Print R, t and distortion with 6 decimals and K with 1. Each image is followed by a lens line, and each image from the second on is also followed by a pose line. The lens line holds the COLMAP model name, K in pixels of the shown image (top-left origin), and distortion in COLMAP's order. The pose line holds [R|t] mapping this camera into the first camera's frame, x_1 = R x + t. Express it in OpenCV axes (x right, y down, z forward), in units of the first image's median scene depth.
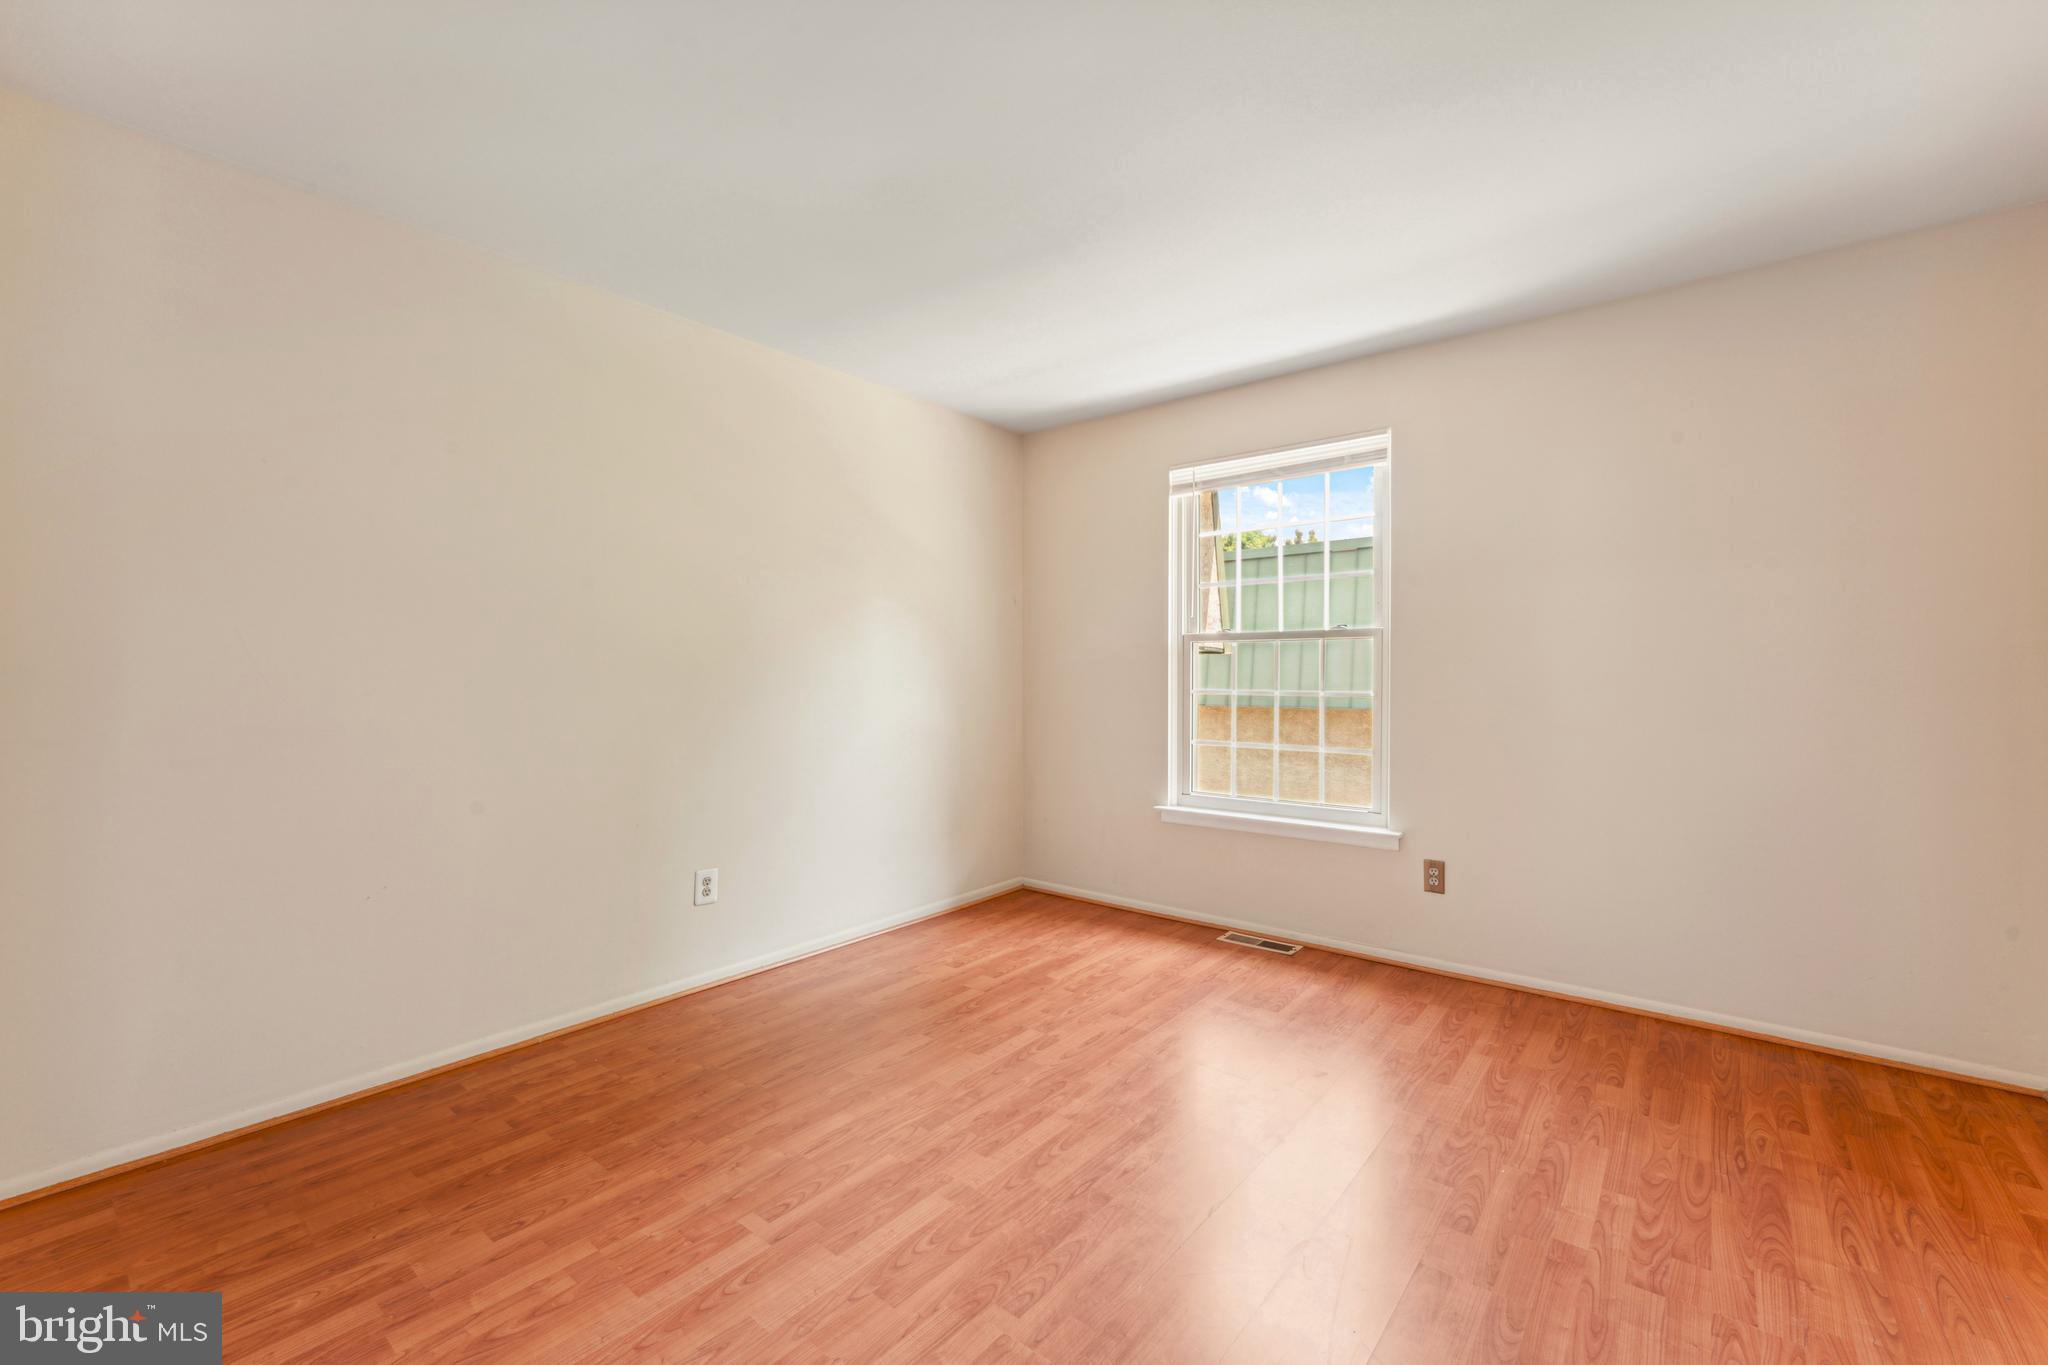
lens RADIAL K [[851.8, 0, 1024.0], [0, 851.8, 682.5], [0, 0, 1]] dist [-0.000183, -0.000113]
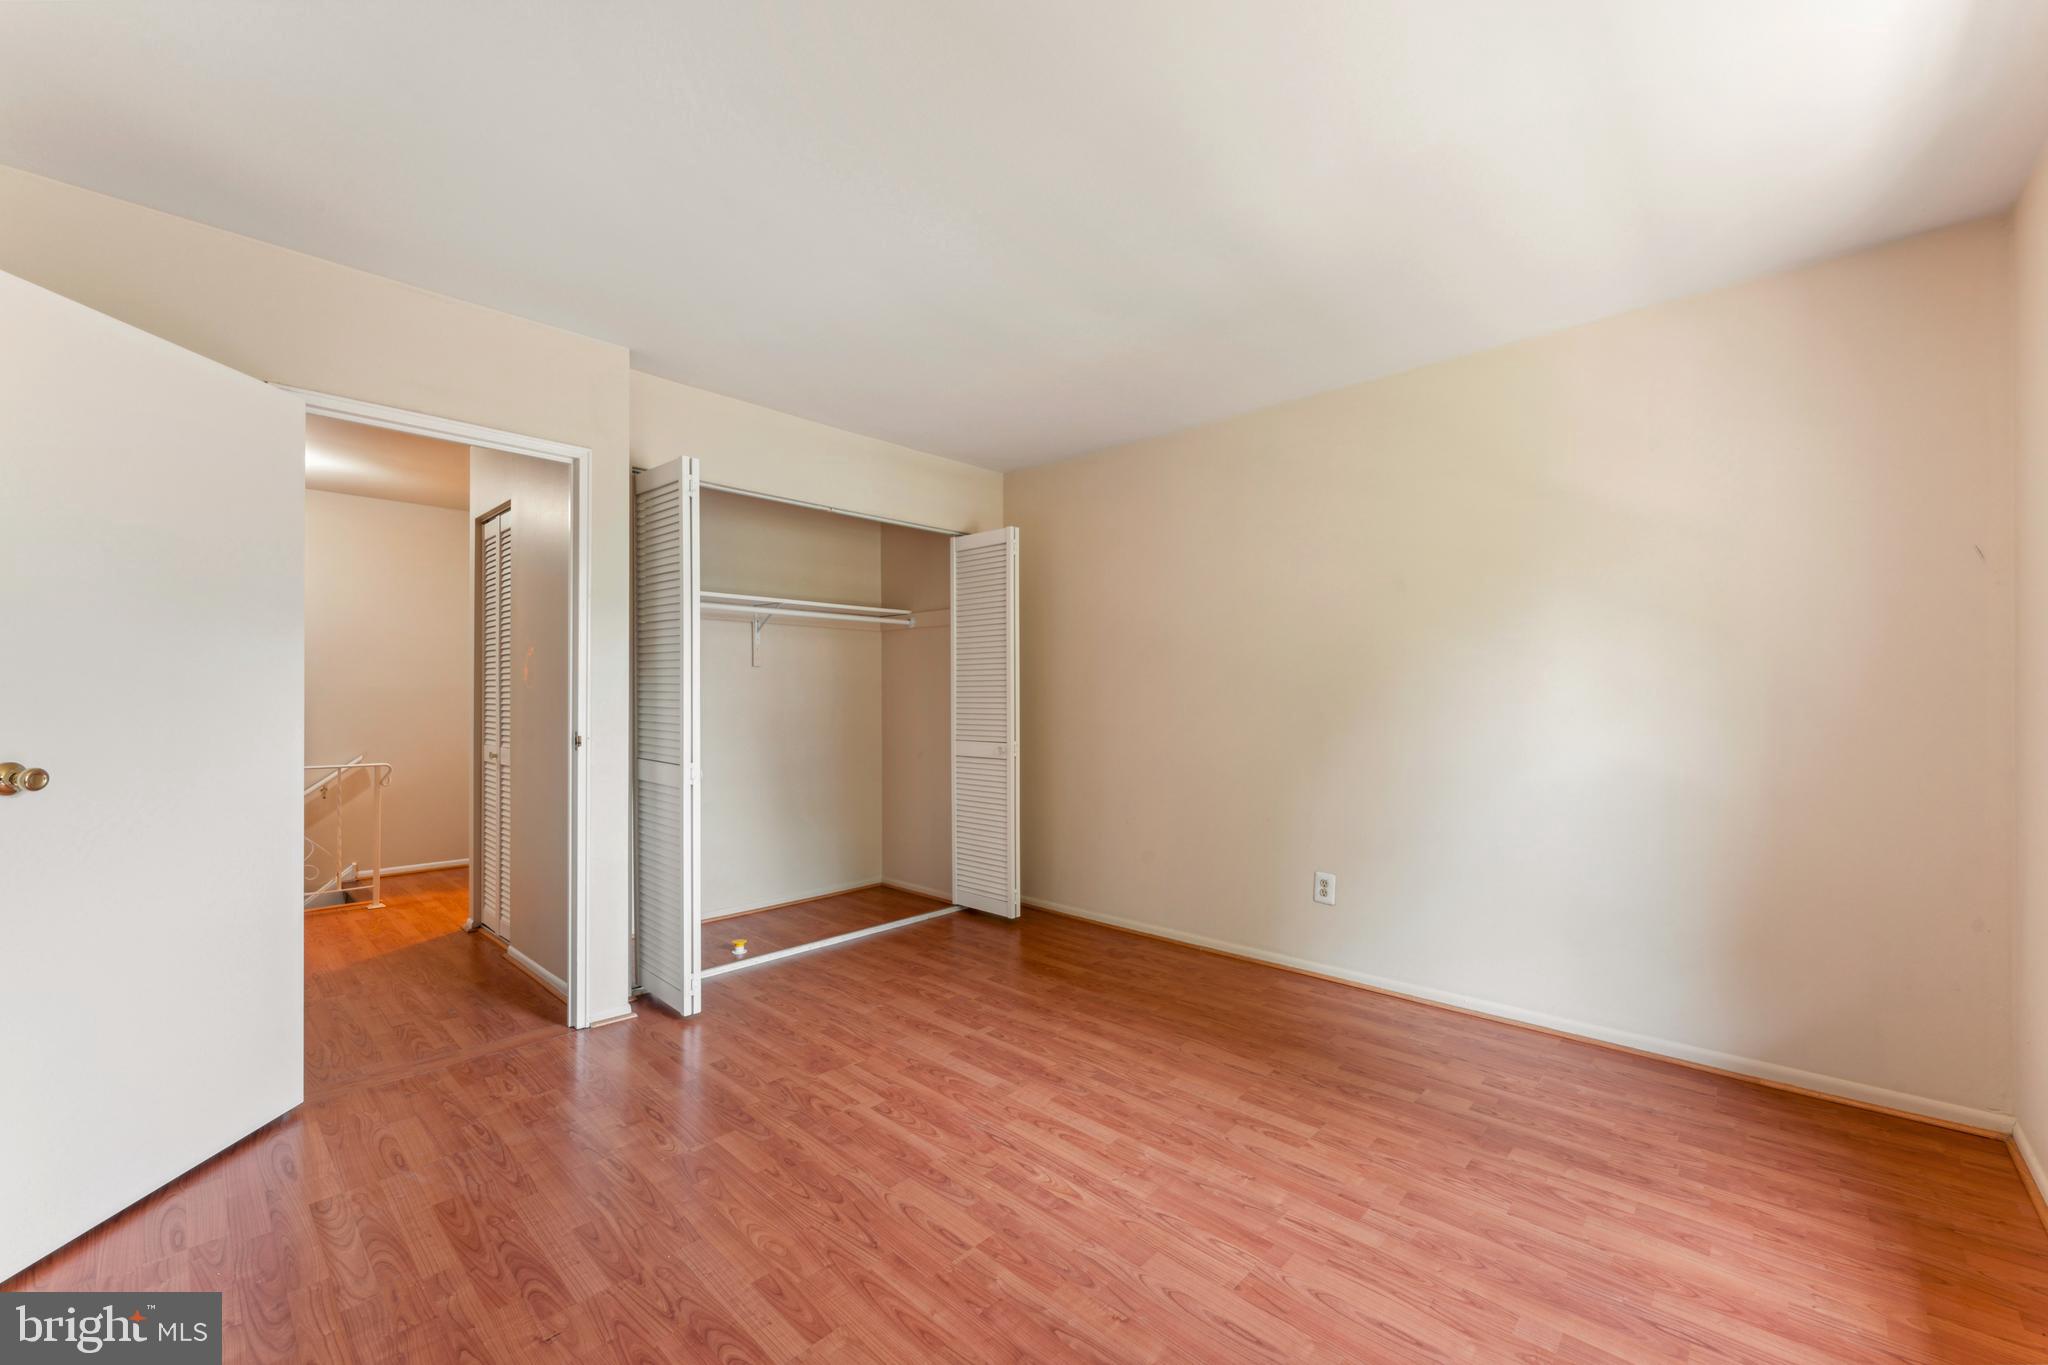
lens RADIAL K [[815.0, 0, 1024.0], [0, 815.0, 682.5], [0, 0, 1]] dist [0.001651, 0.000119]
pose [[-0.072798, -0.013240, -0.997259, 0.826751], [-0.006614, 0.999896, -0.012792, -0.018221], [0.997325, 0.005664, -0.072878, 0.764046]]
